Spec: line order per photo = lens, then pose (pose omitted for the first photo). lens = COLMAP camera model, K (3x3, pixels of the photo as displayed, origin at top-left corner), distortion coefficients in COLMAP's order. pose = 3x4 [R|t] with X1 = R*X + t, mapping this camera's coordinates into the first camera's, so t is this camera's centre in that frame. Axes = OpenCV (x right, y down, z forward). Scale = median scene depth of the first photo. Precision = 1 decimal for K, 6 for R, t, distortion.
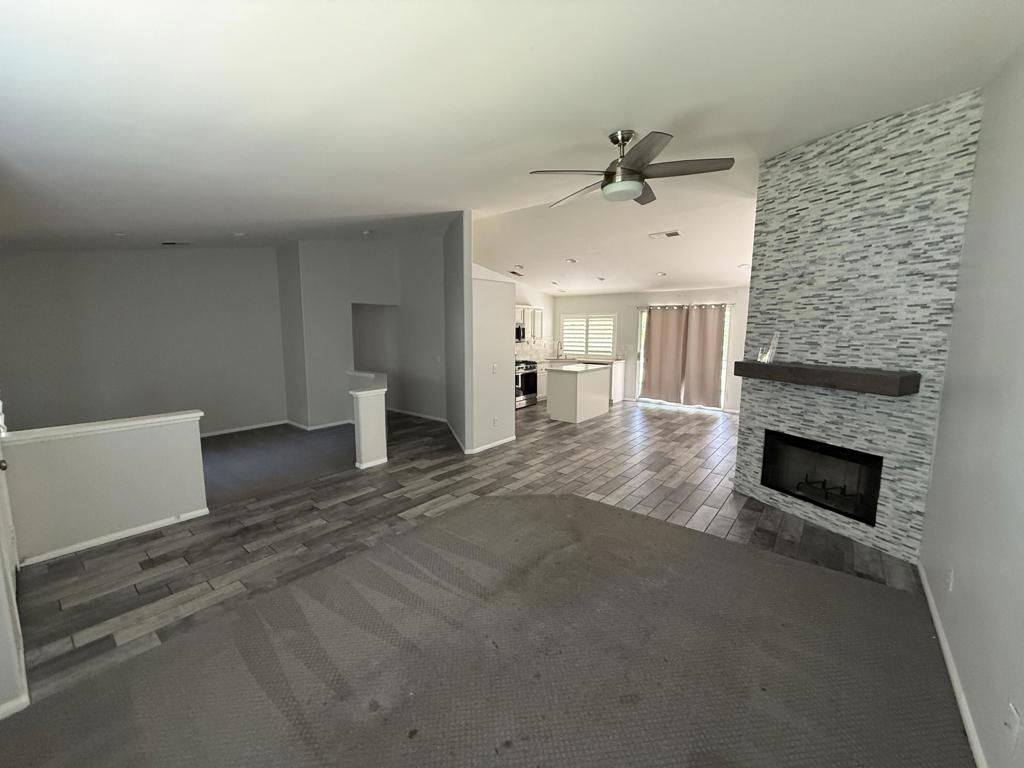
lens RADIAL K [[410.8, 0, 509.9], [0, 410.8, 381.4], [0, 0, 1]] dist [0.000153, 0.000255]
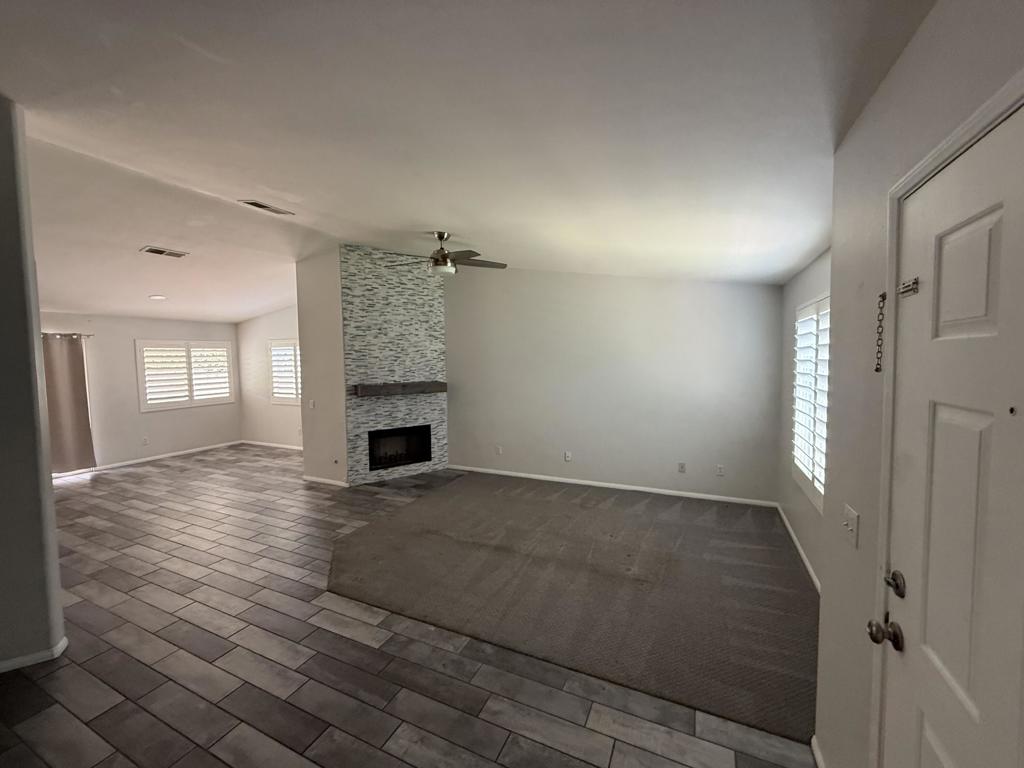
lens RADIAL K [[410.8, 0, 509.9], [0, 410.8, 381.4], [0, 0, 1]] dist [0.000153, 0.000255]
pose [[-0.243494, -0.054456, 0.968372, -1.007919], [0.136972, 0.986486, 0.089916, -0.135669], [-0.960182, 0.154534, -0.232744, 0.949998]]
